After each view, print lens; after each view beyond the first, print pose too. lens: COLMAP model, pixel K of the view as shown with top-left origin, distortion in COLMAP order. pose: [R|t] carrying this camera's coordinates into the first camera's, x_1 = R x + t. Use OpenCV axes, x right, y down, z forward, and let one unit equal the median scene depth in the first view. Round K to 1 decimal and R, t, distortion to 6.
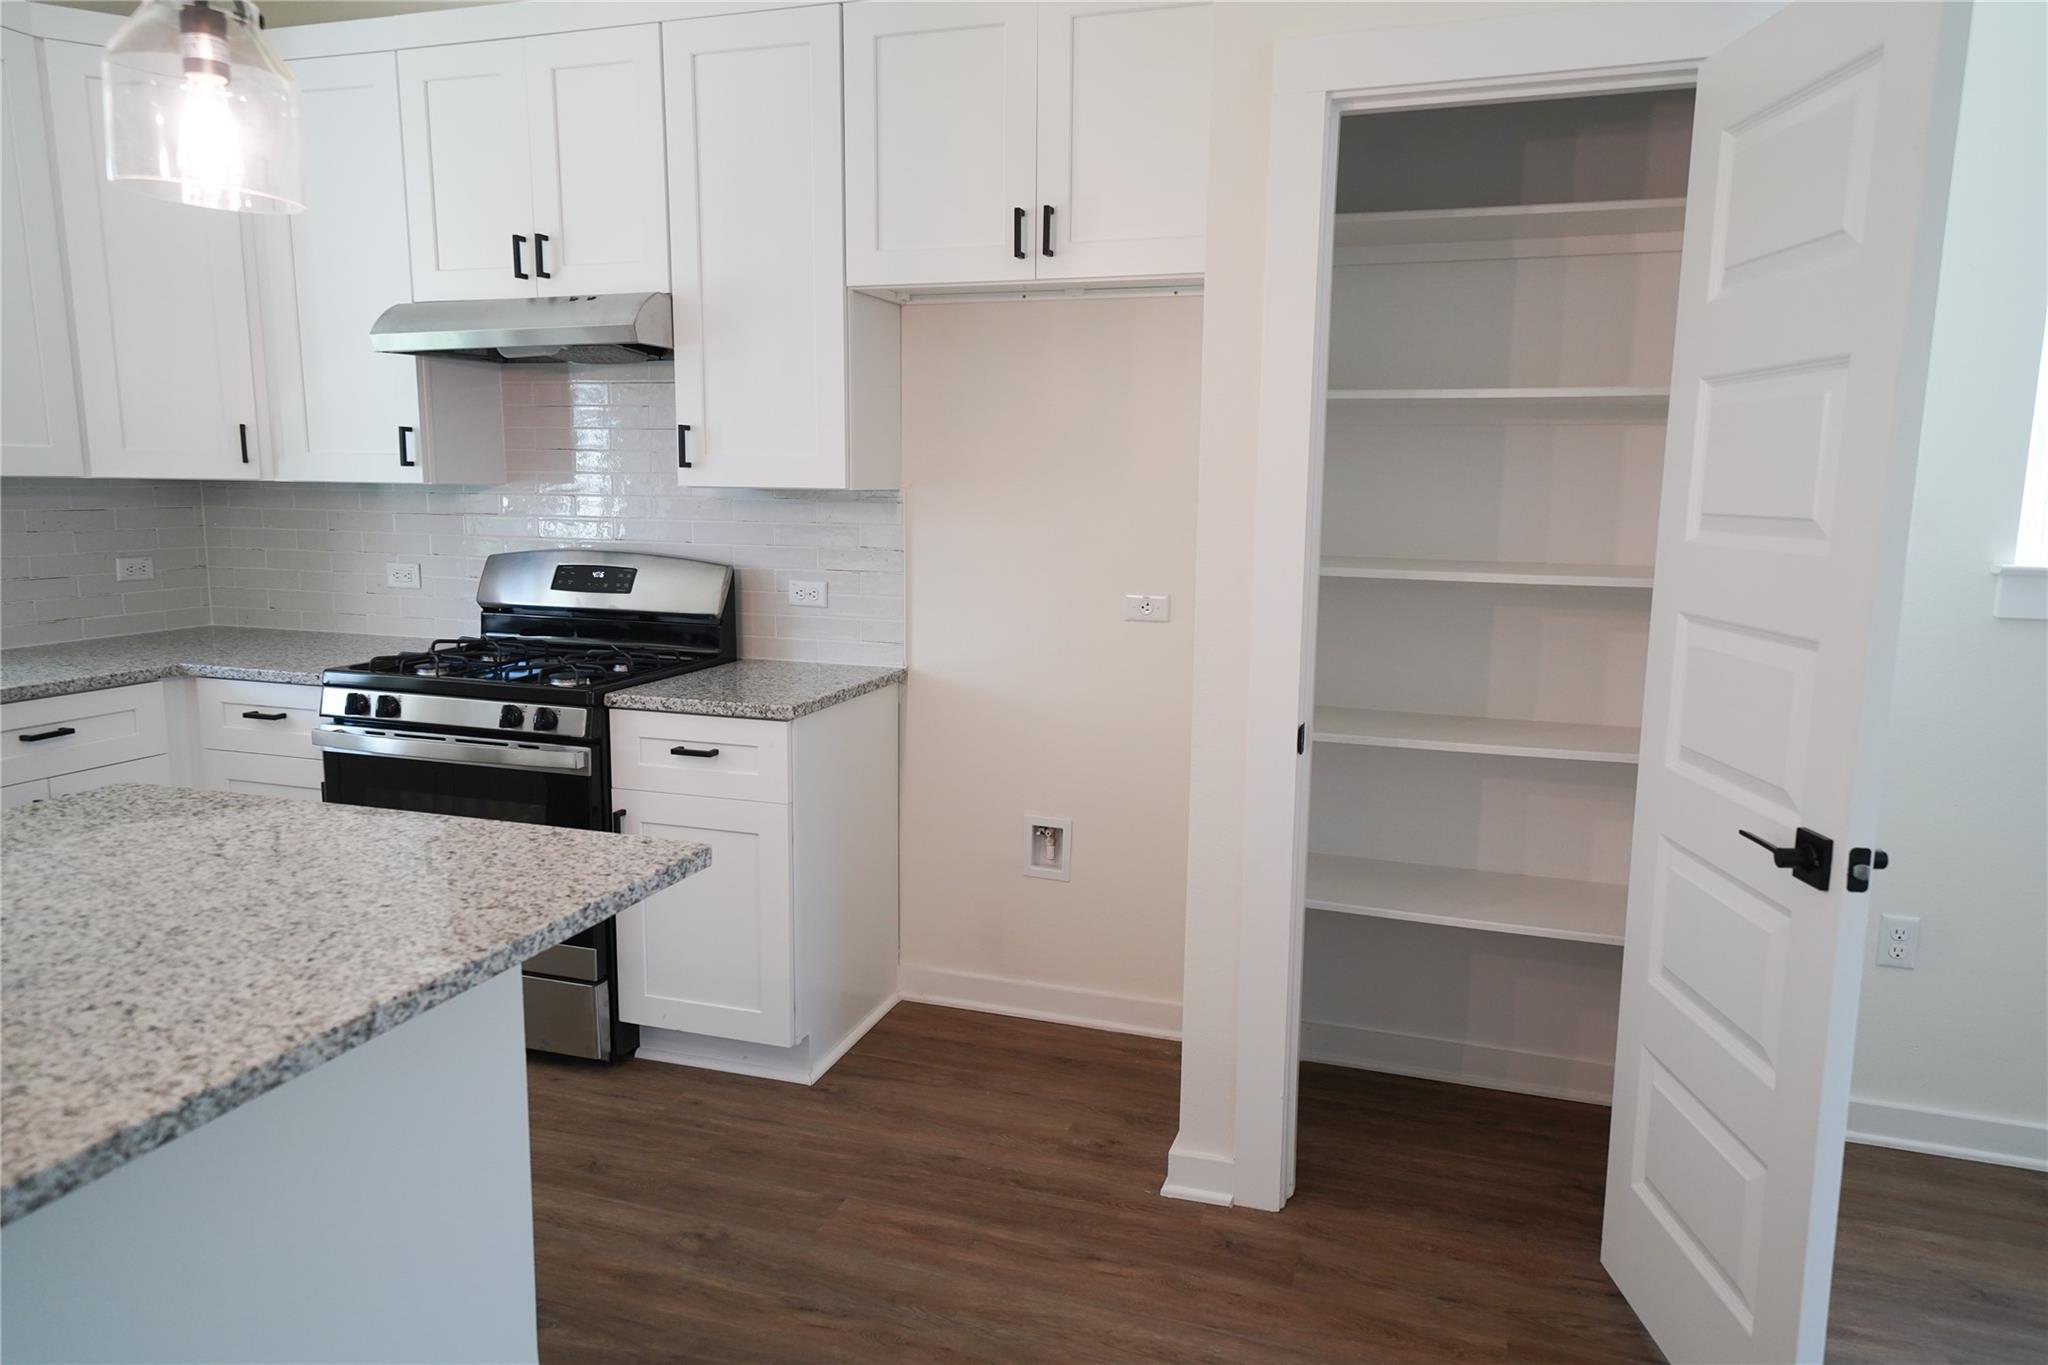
lens RADIAL K [[1337.9, 0, 1025.4], [0, 1337.9, 688.3], [0, 0, 1]] dist [0.024025, 0.000530]
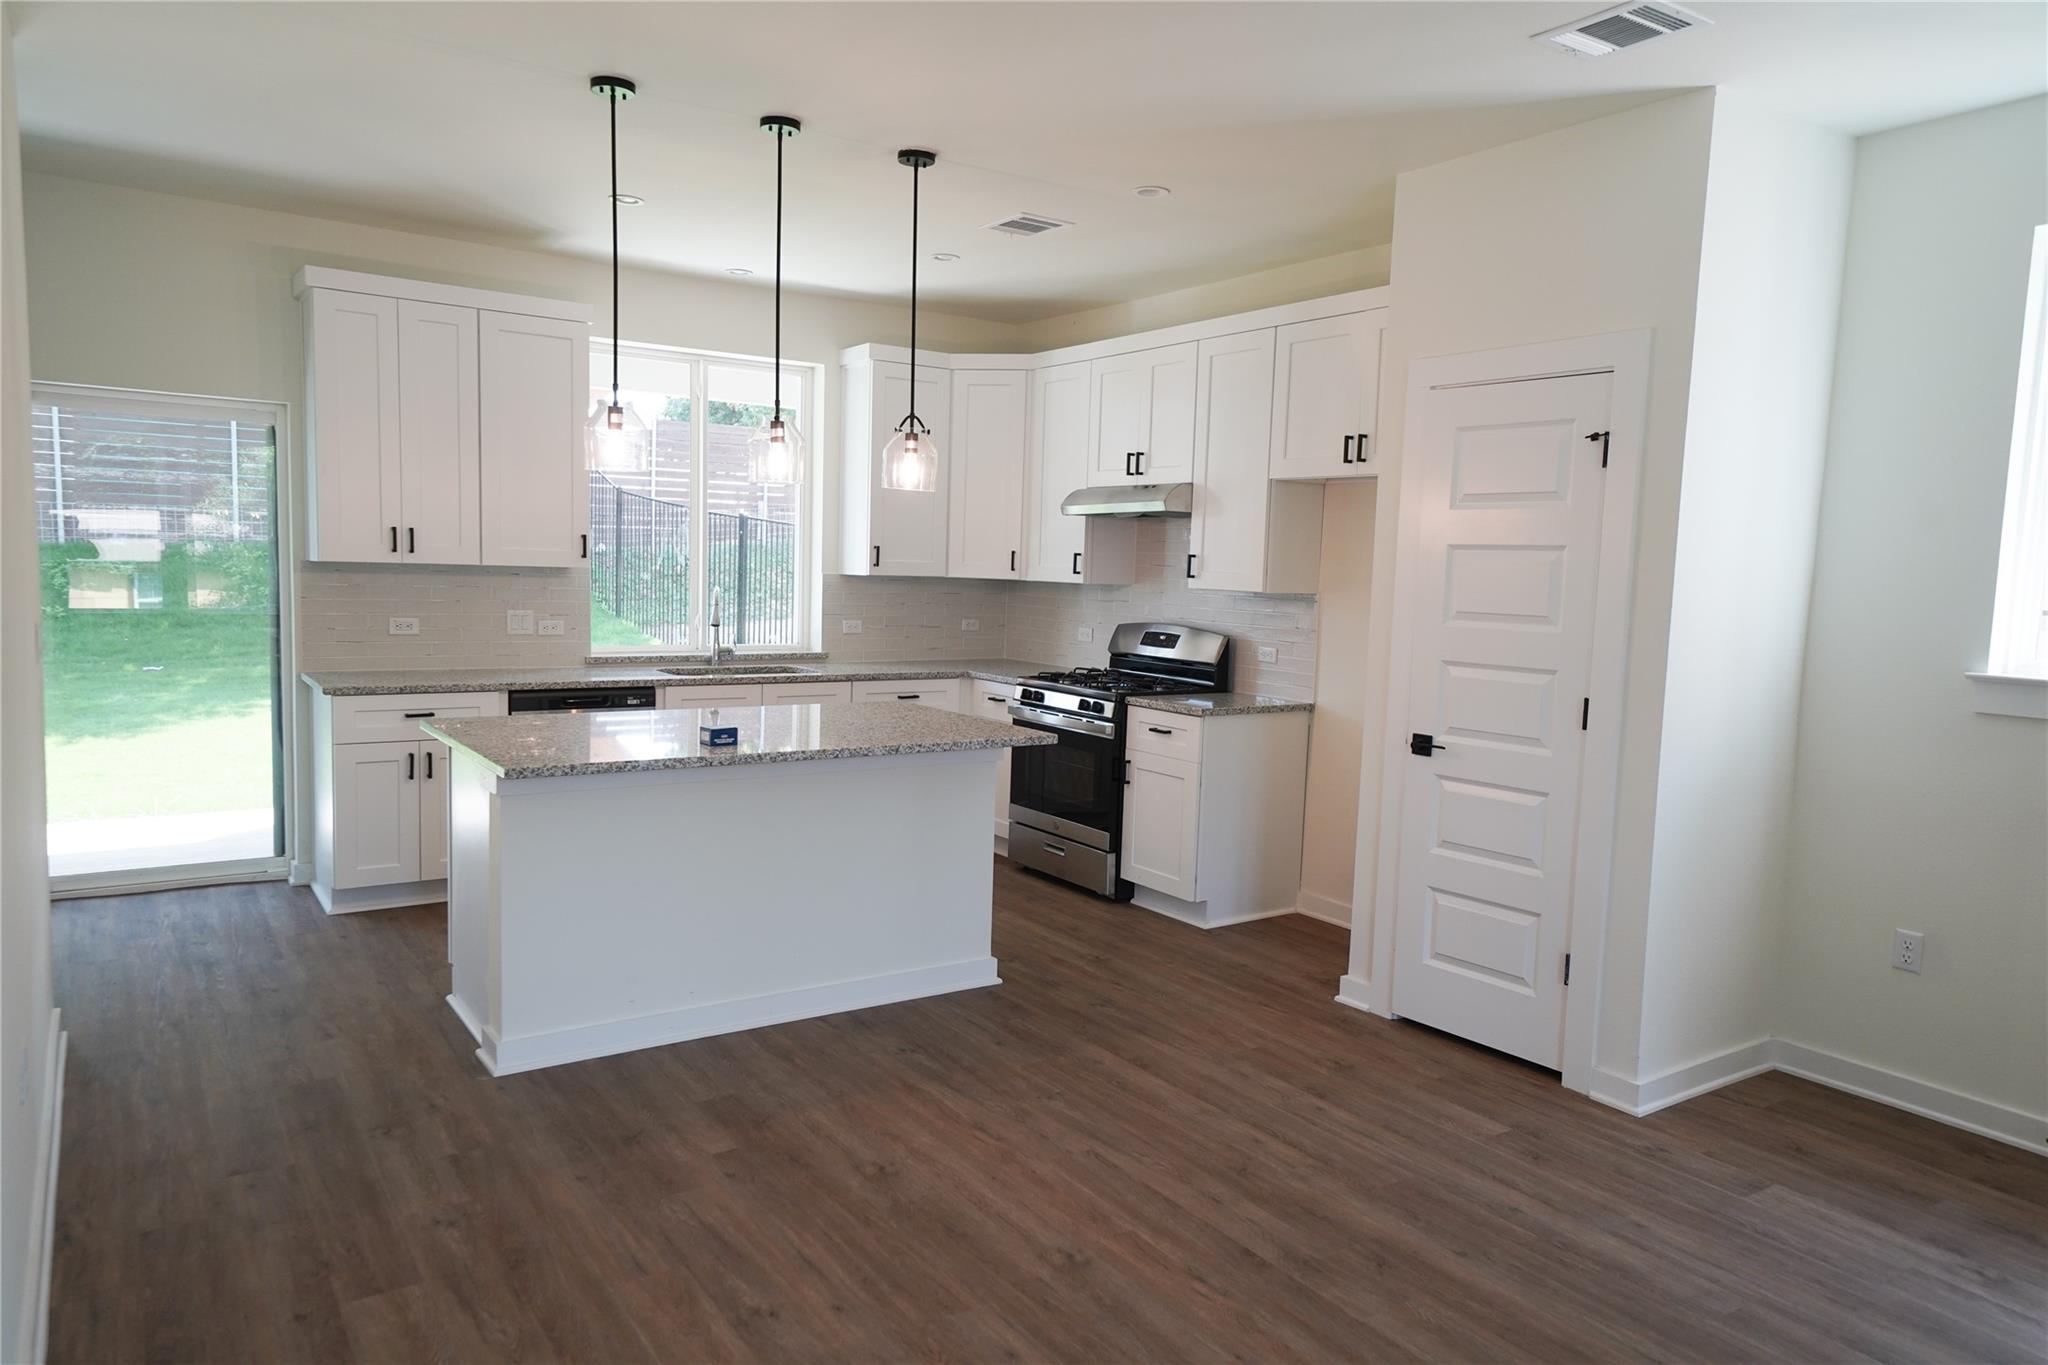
lens RADIAL K [[1337.9, 0, 1016.0], [0, 1337.9, 688.4], [0, 0, 1]] dist [0.024025, 0.000530]
pose [[0.793899, 0.073053, -0.603645, 0.652628], [-0.117642, 0.992453, -0.034613, 0.071002], [0.596561, 0.098493, 0.796501, -0.549623]]
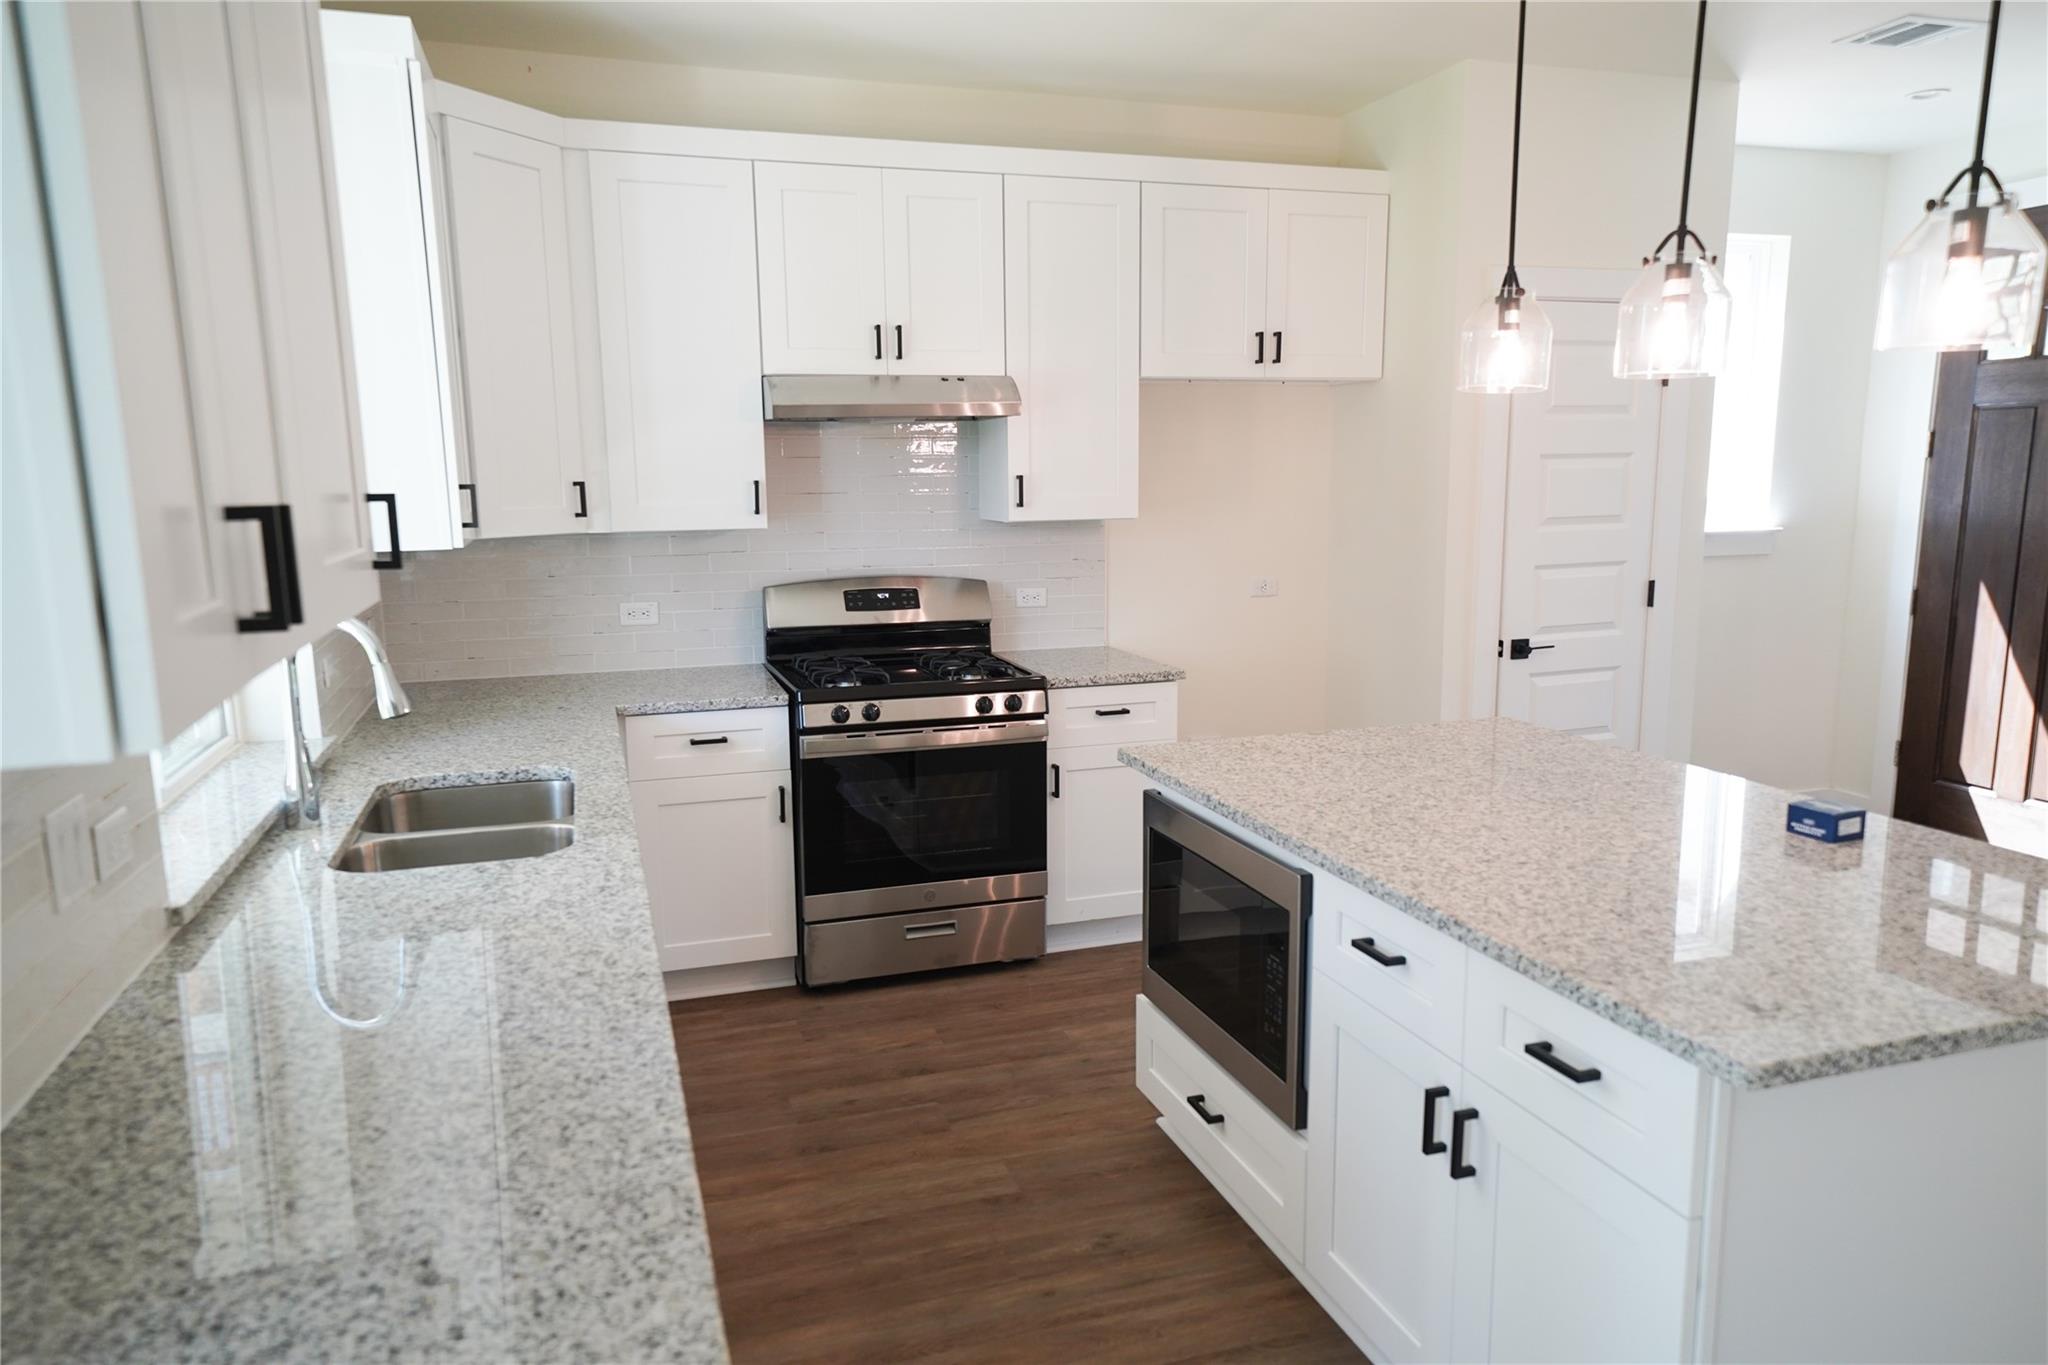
lens RADIAL K [[1337.9, 0, 1025.3], [0, 1337.9, 691.7], [0, 0, 1]] dist [0.024025, 0.000530]
pose [[0.802890, -0.118753, 0.584180, -1.047077], [0.112508, 0.992532, 0.047133, -0.045832], [-0.585414, 0.027882, 0.810255, -0.068915]]
